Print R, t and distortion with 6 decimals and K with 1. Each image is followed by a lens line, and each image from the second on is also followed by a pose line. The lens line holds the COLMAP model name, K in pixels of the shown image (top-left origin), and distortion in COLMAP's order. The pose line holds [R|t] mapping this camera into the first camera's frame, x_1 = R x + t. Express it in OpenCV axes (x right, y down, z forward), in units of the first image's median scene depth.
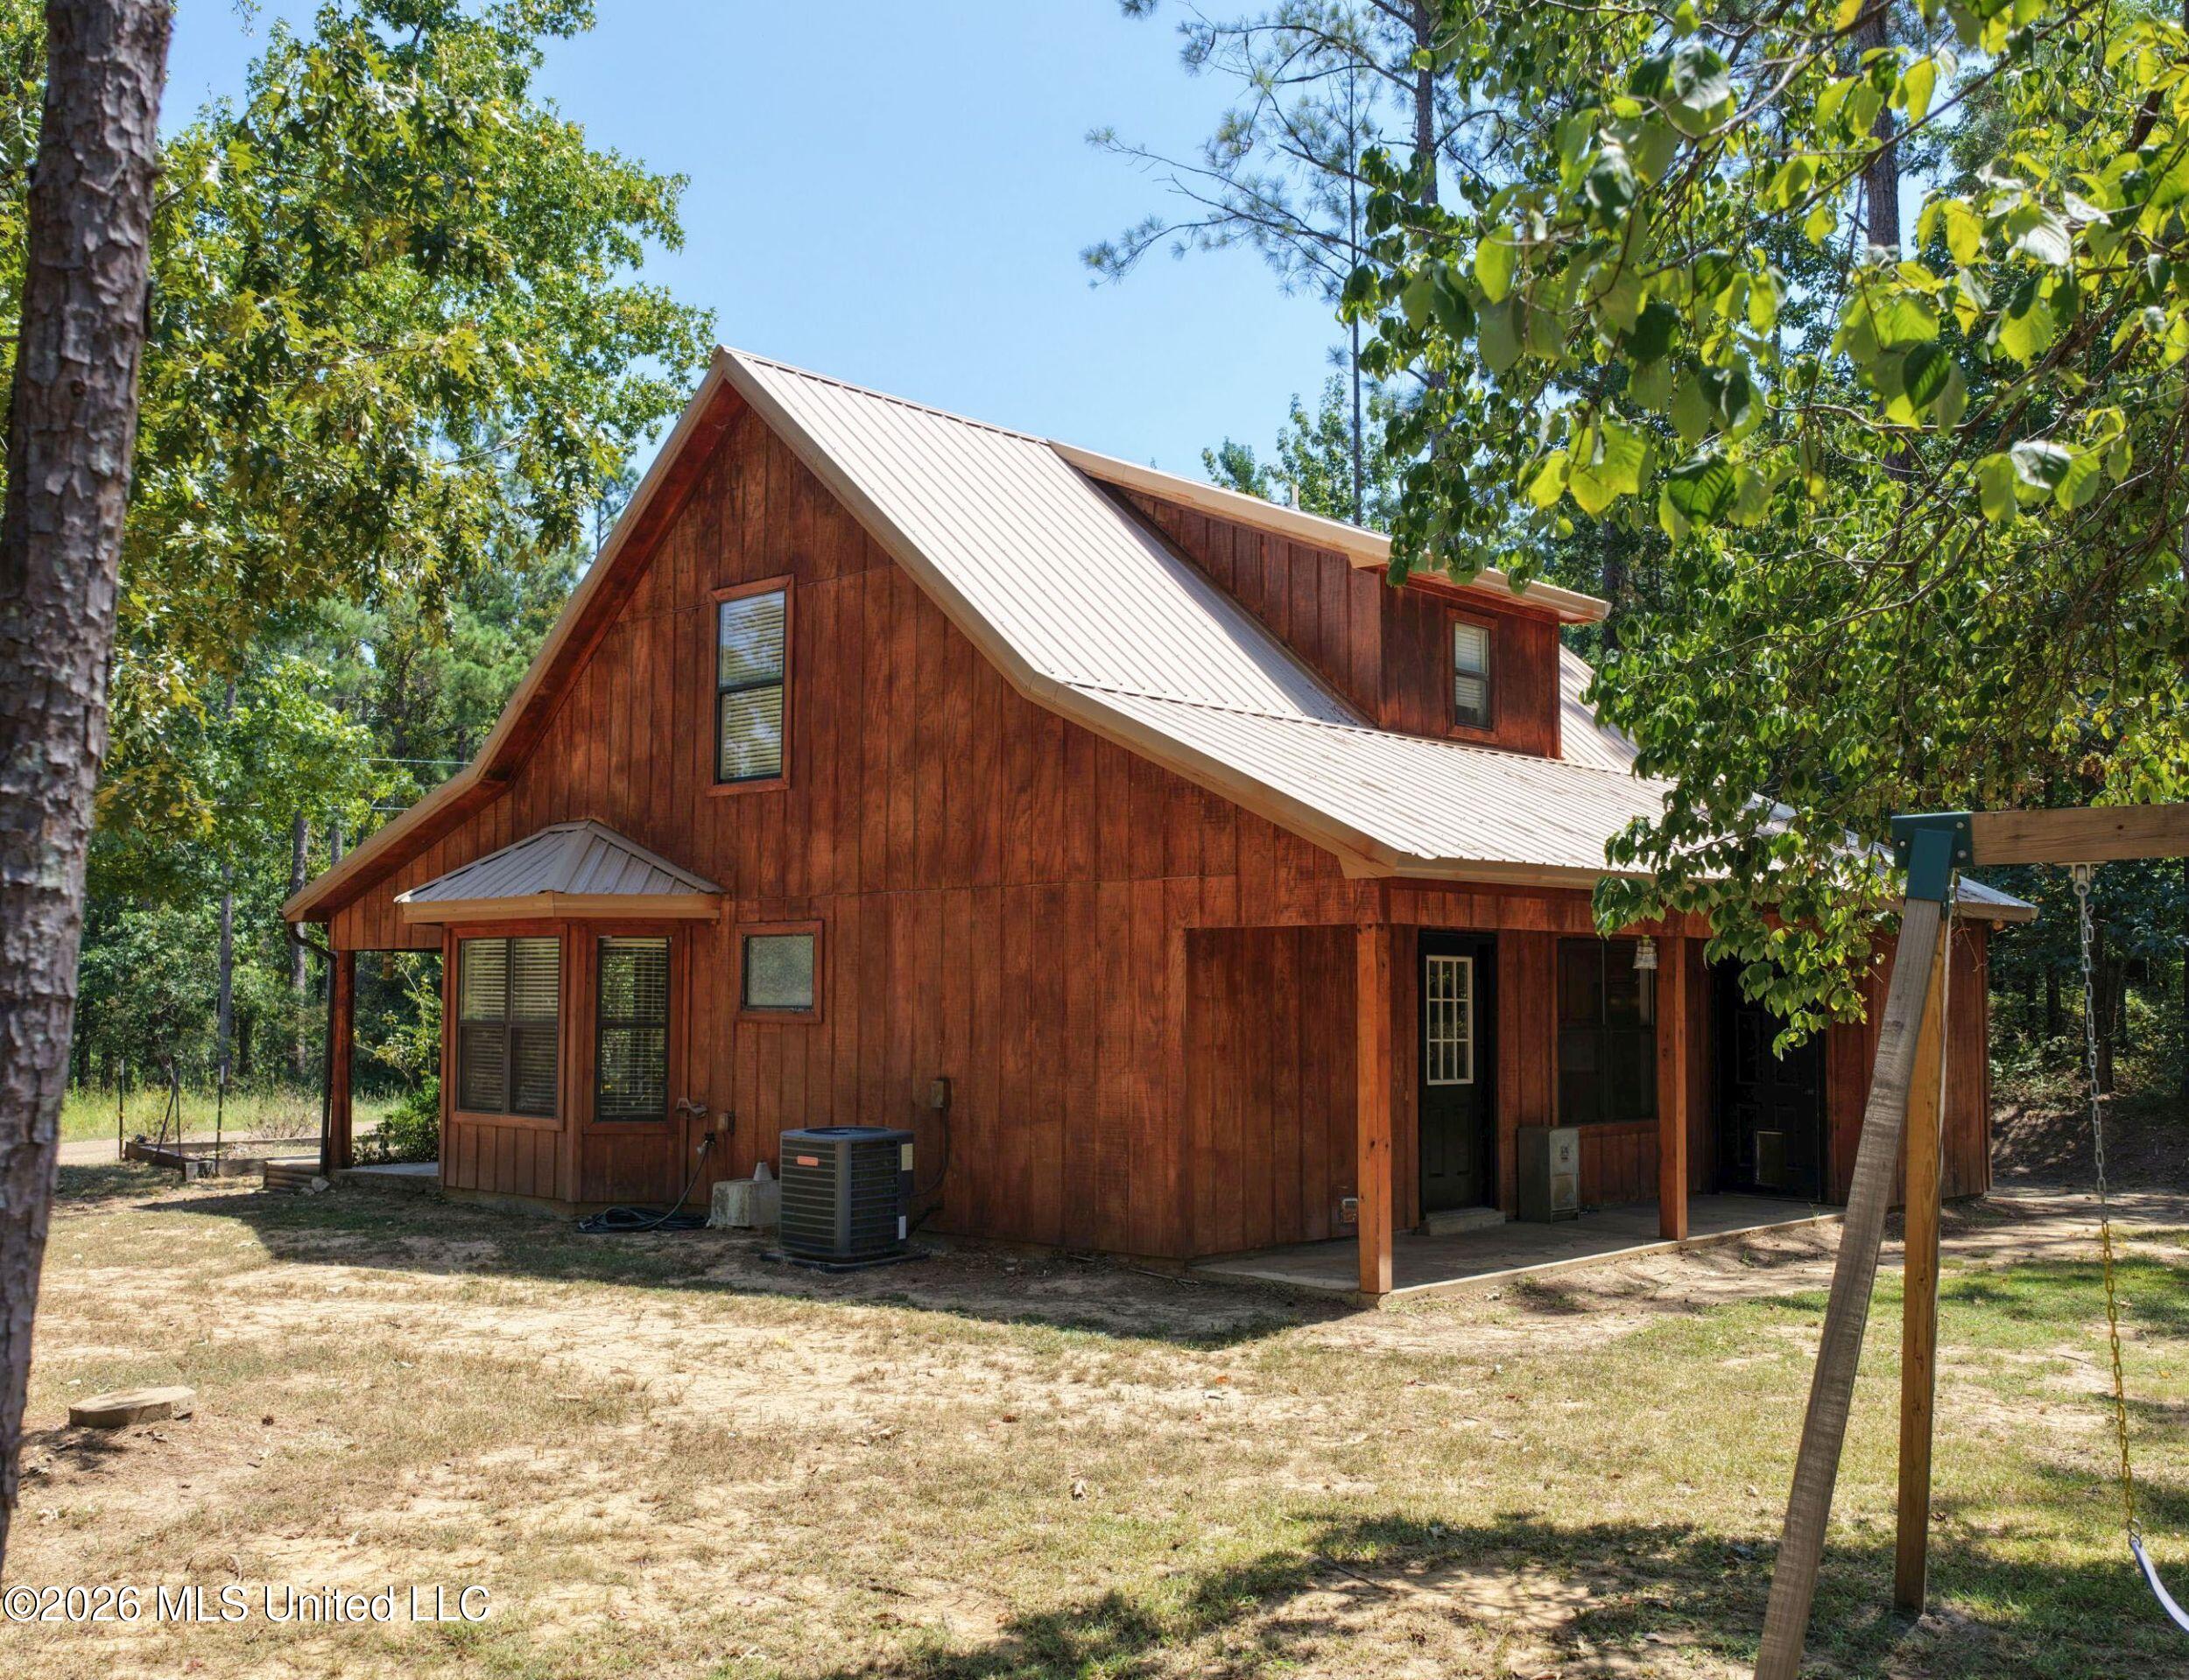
lens RADIAL K [[2087.2, 0, 1094.5], [0, 2087.2, 840.0], [0, 0, 1]] dist [-0.002527, 0.007792]
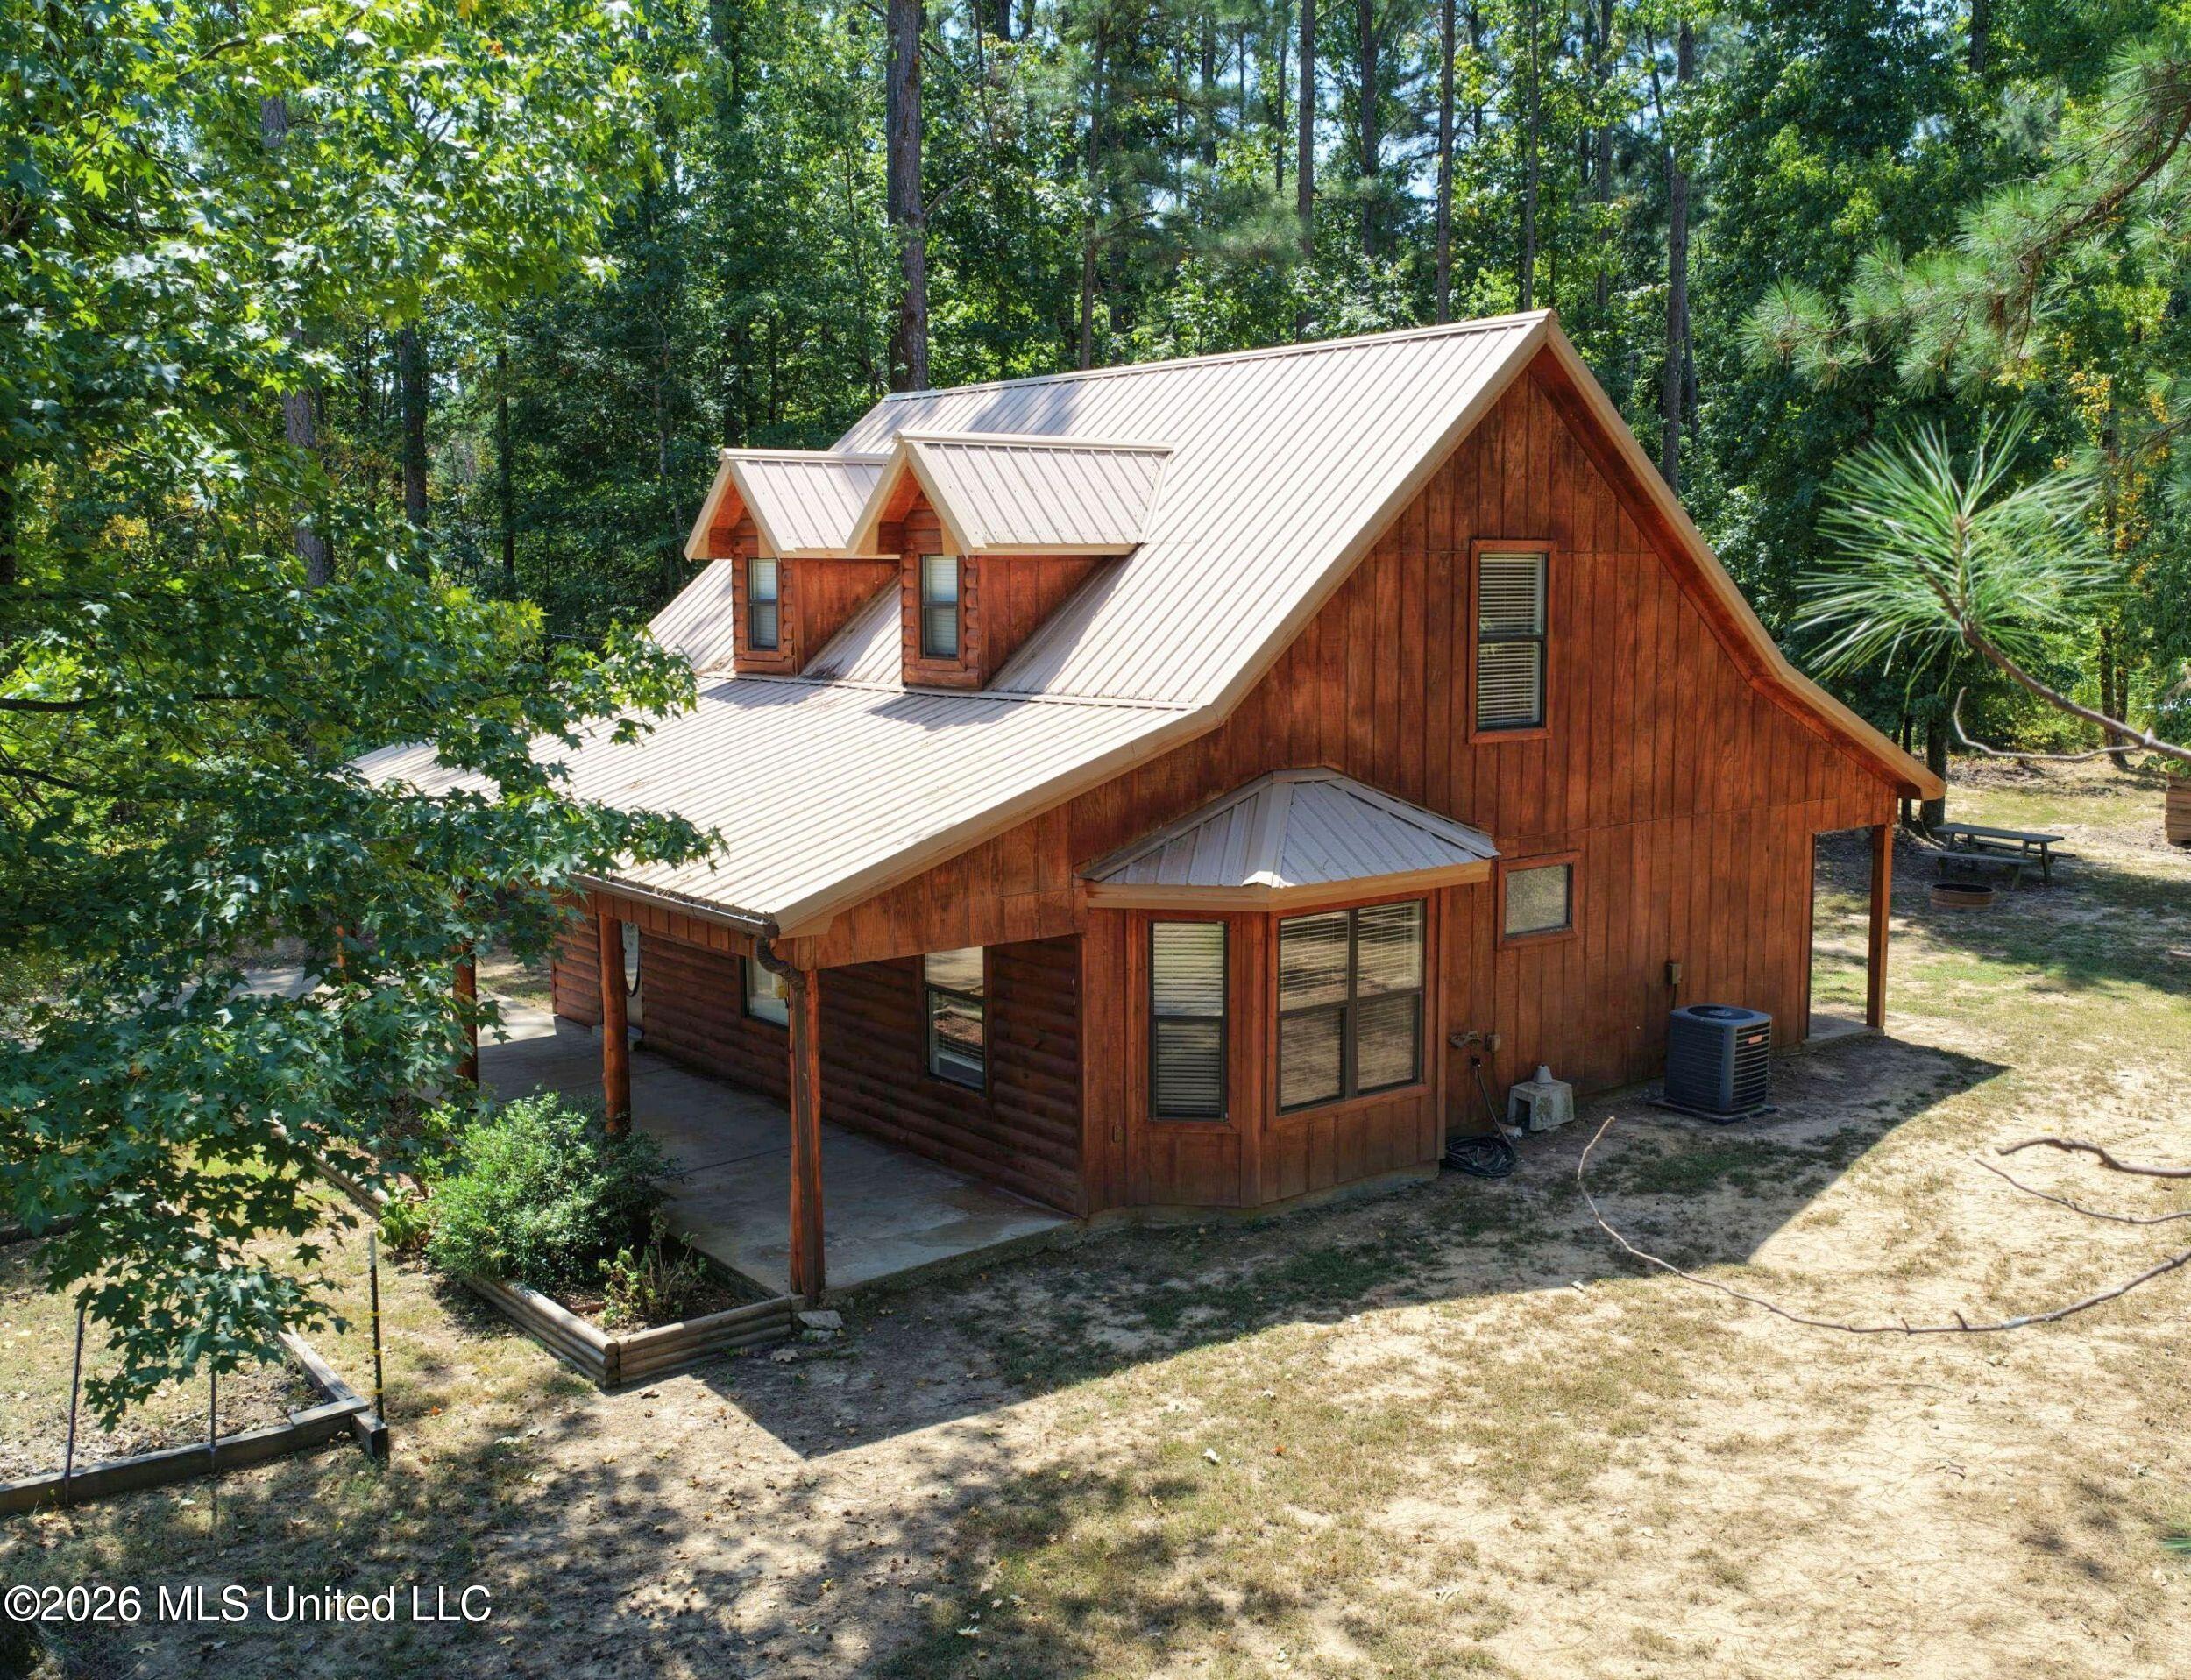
lens RADIAL K [[2099.2, 0, 1164.3], [0, 2099.2, 847.1], [0, 0, 1]] dist [-0.006662, -0.002584]
pose [[0.117923, -0.133314, 0.984033, -1.361476], [-0.072744, 0.987125, 0.142451, -0.118395], [-0.990355, -0.088381, 0.106707, 1.146959]]
